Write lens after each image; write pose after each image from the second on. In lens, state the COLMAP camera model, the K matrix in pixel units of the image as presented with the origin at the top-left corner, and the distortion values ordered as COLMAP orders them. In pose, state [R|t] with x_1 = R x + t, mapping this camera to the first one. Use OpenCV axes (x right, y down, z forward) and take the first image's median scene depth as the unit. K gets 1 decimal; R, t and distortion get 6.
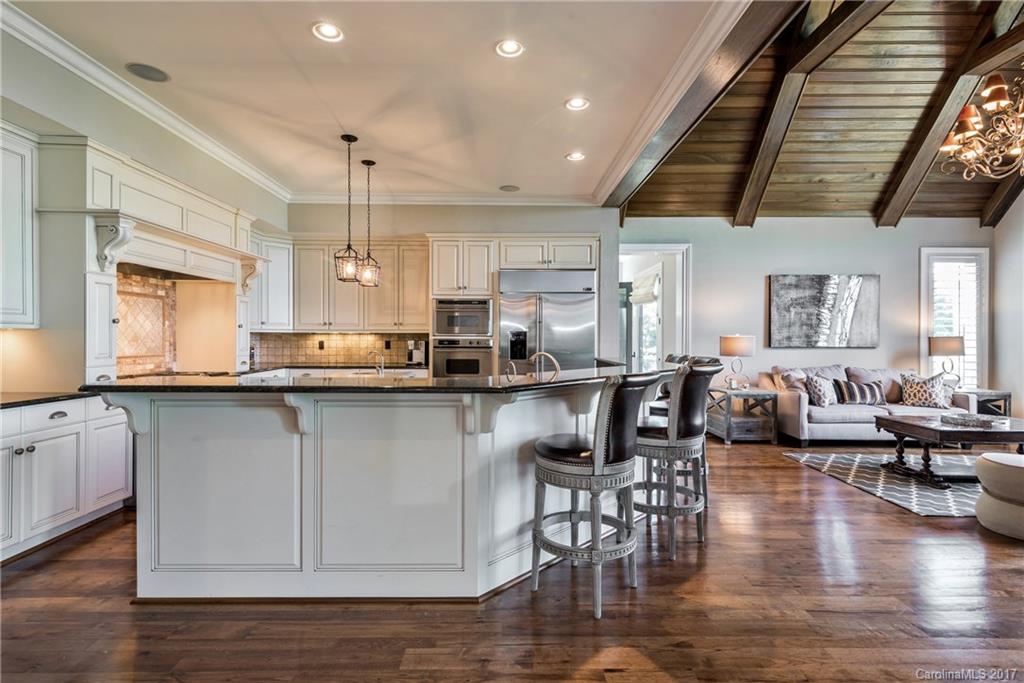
lens RADIAL K [[505.1, 0, 511.0], [0, 505.1, 338.8], [0, 0, 1]] dist [-0.000197, -0.000019]
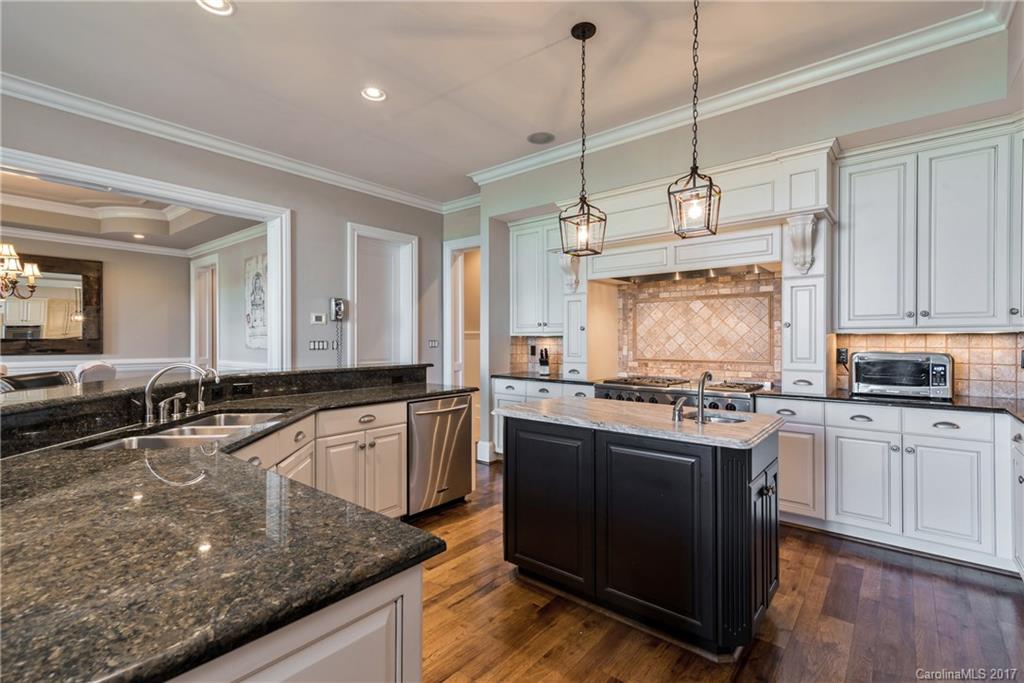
lens RADIAL K [[468.0, 0, 511.3], [0, 468.0, 339.6], [0, 0, 1]] dist [0.006108, 0.000291]
pose [[-0.638111, 0.001217, -0.769944, 0.186697], [-0.002584, 0.999990, 0.003722, -0.008780], [0.769940, 0.004365, -0.638101, 1.244188]]
